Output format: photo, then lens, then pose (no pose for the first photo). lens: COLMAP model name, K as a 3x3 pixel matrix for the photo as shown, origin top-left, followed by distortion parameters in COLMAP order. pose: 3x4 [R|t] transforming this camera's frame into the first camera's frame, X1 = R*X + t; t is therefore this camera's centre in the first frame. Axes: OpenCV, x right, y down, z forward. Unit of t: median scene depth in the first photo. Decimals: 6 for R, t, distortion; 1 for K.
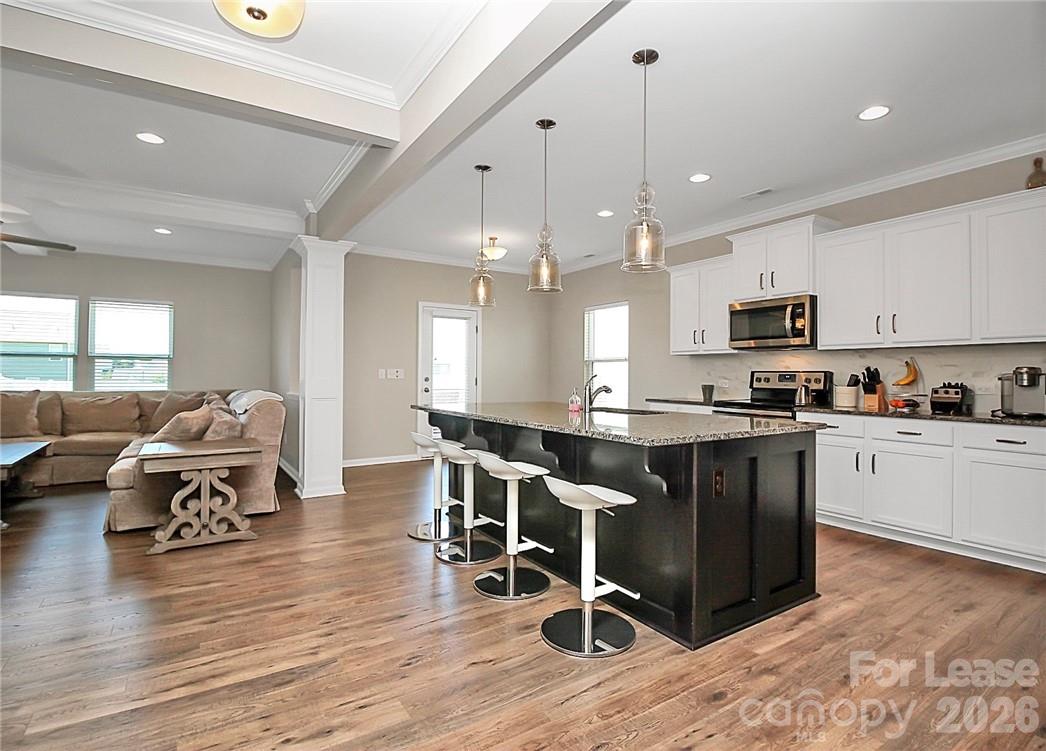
lens RADIAL K [[510.1, 0, 523.0], [0, 510.1, 375.5], [0, 0, 1]] dist [0.001611, 0.000225]
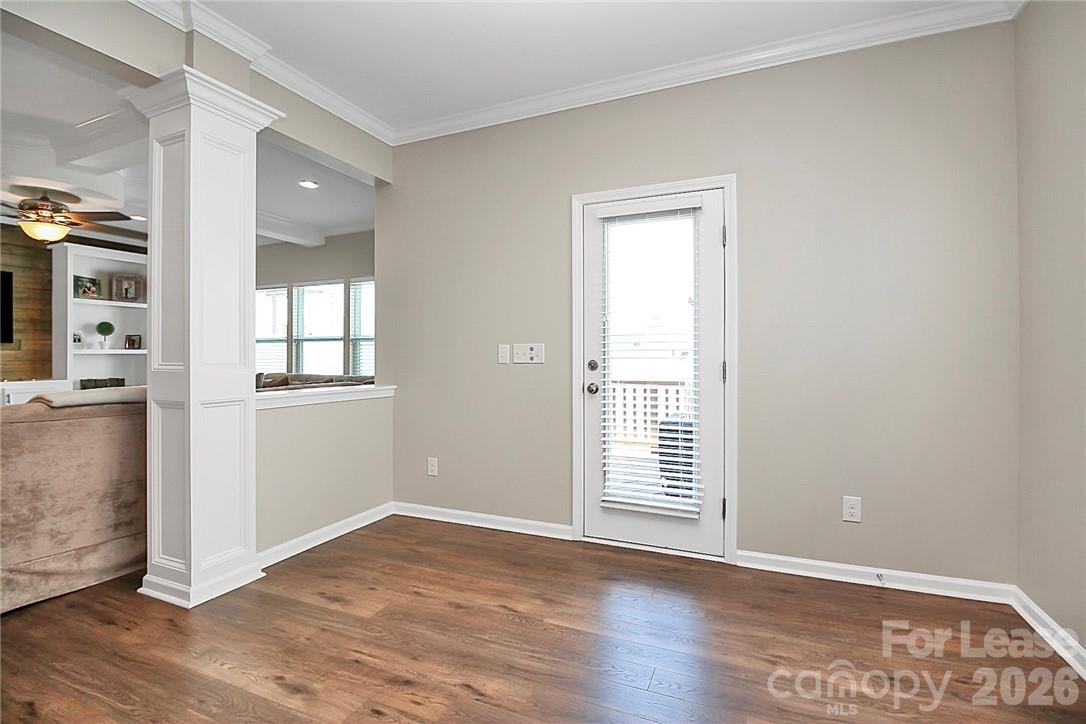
lens RADIAL K [[512.5, 0, 542.1], [0, 512.5, 355.9], [0, 0, 1]] dist [-0.004002, -0.000715]
pose [[0.544815, -0.008166, -0.838517, 0.216355], [0.009849, 0.999946, -0.003338, 0.000858], [0.838499, -0.006440, 0.544866, 0.928992]]
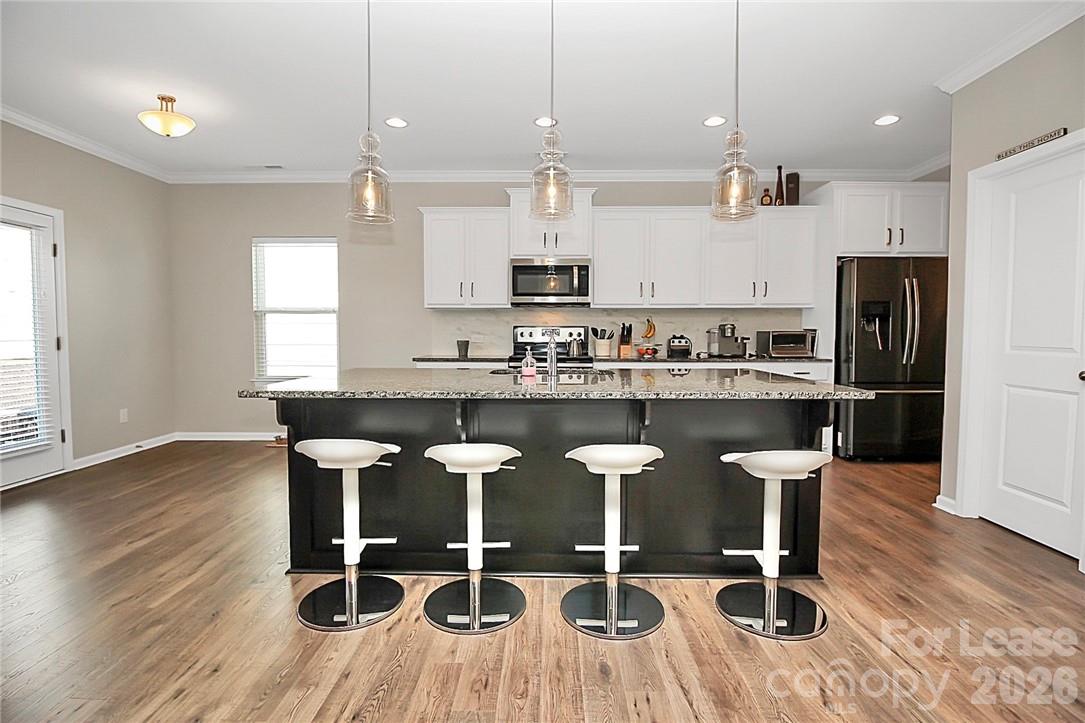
lens RADIAL K [[512.0, 0, 541.6], [0, 512.0, 355.4], [0, 0, 1]] dist [-0.004002, -0.000715]
pose [[0.567991, -0.044006, 0.821858, -0.343184], [0.003838, 0.998700, 0.050823, -0.001818], [-0.823026, -0.025713, 0.567421, 0.336106]]
